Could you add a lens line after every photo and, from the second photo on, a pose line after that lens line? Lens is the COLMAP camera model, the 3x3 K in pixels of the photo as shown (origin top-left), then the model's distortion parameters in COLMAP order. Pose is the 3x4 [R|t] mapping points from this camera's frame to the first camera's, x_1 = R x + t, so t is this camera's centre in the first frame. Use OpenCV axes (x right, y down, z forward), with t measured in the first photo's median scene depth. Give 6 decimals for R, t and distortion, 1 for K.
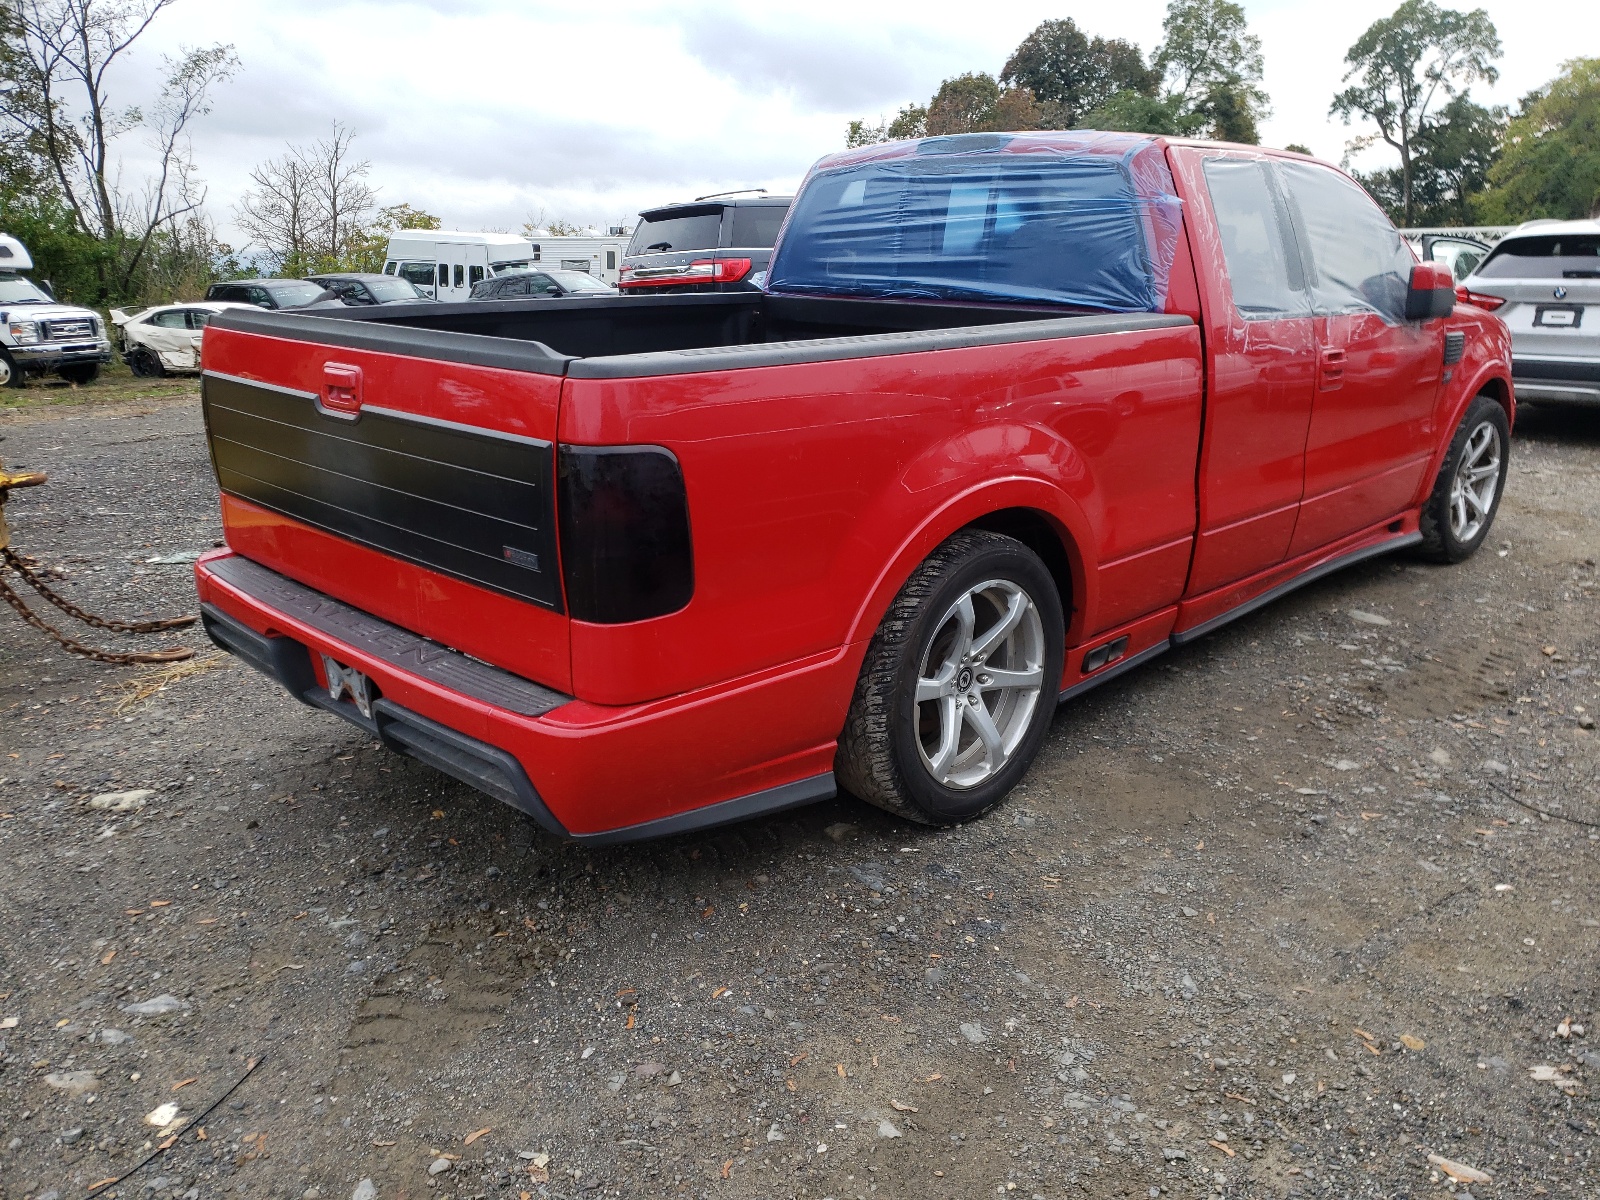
lens RADIAL K [[1292.2, 0, 807.7], [0, 1292.2, 597.5], [0, 0, 1]] dist [0.013763, 0.002680]
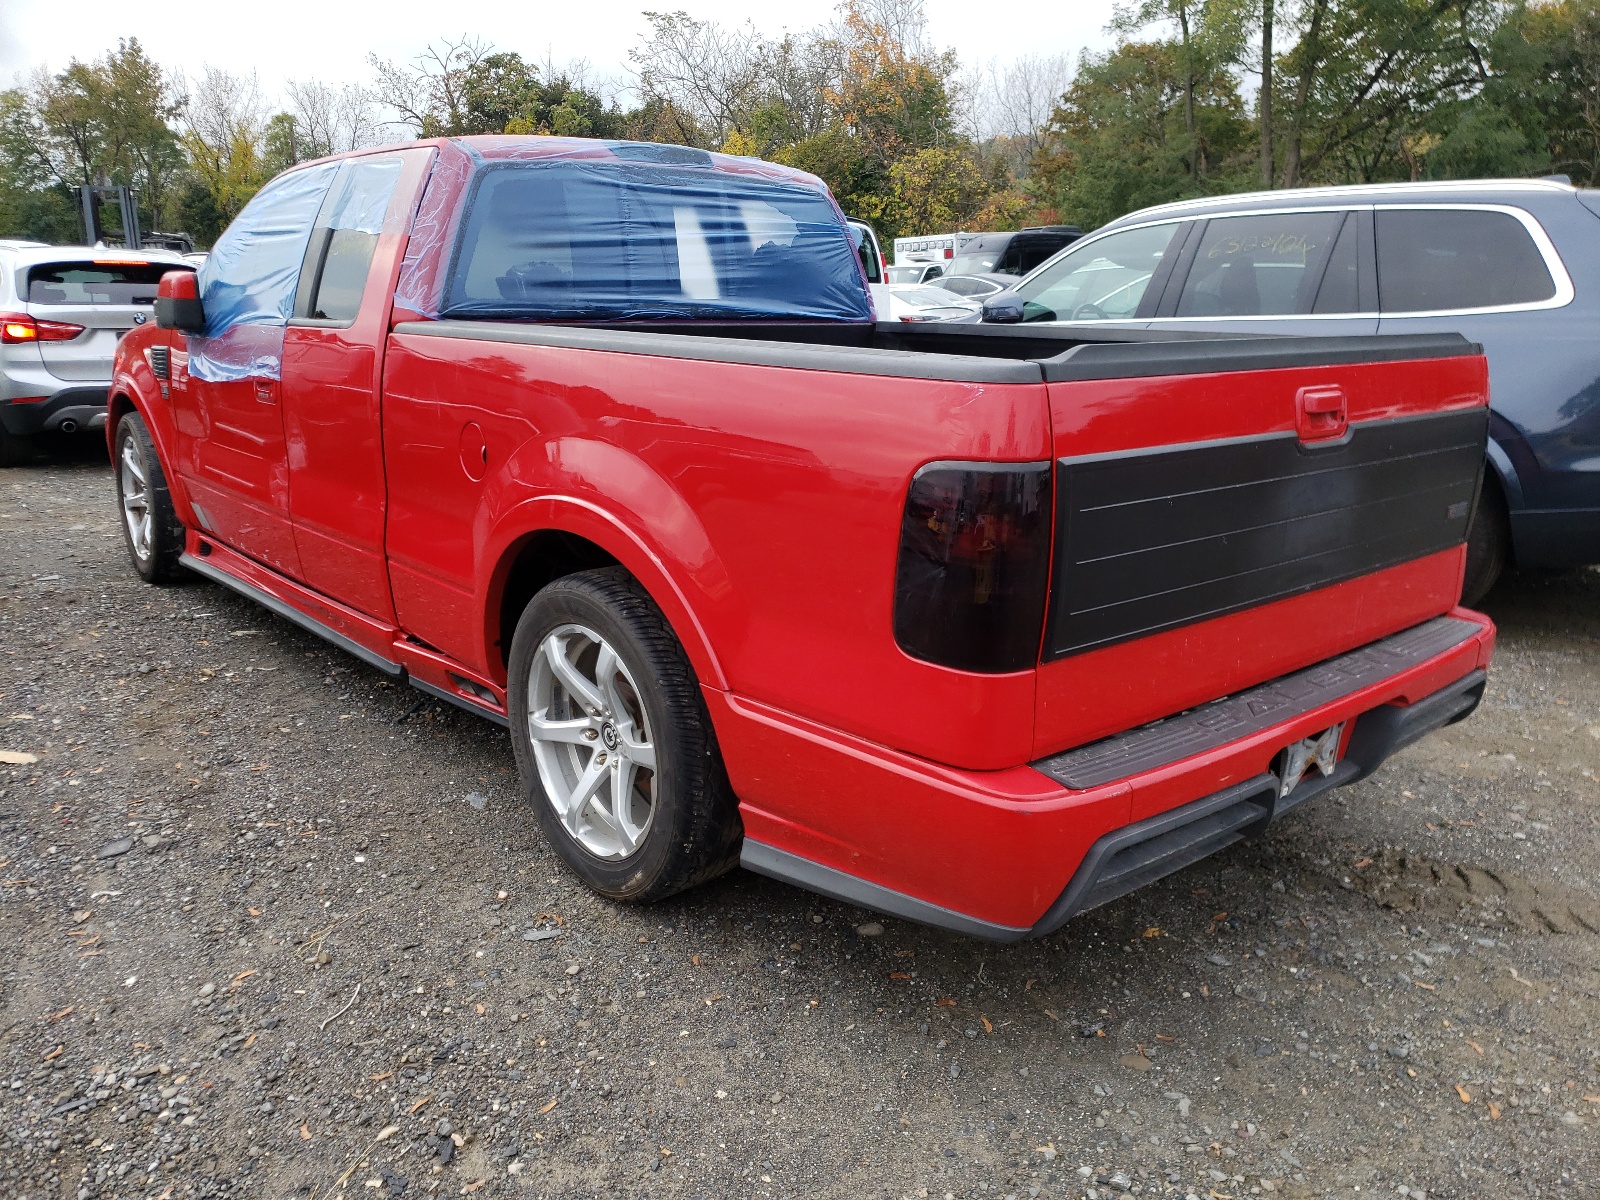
lens RADIAL K [[1292.2, 0, 807.7], [0, 1292.2, 597.5], [0, 0, 1]] dist [0.013763, 0.002680]
pose [[0.039030, -0.230762, 0.972227, -0.861188], [0.254749, 0.943116, 0.213625, -0.220758], [-0.966219, 0.239336, 0.095596, 0.885224]]
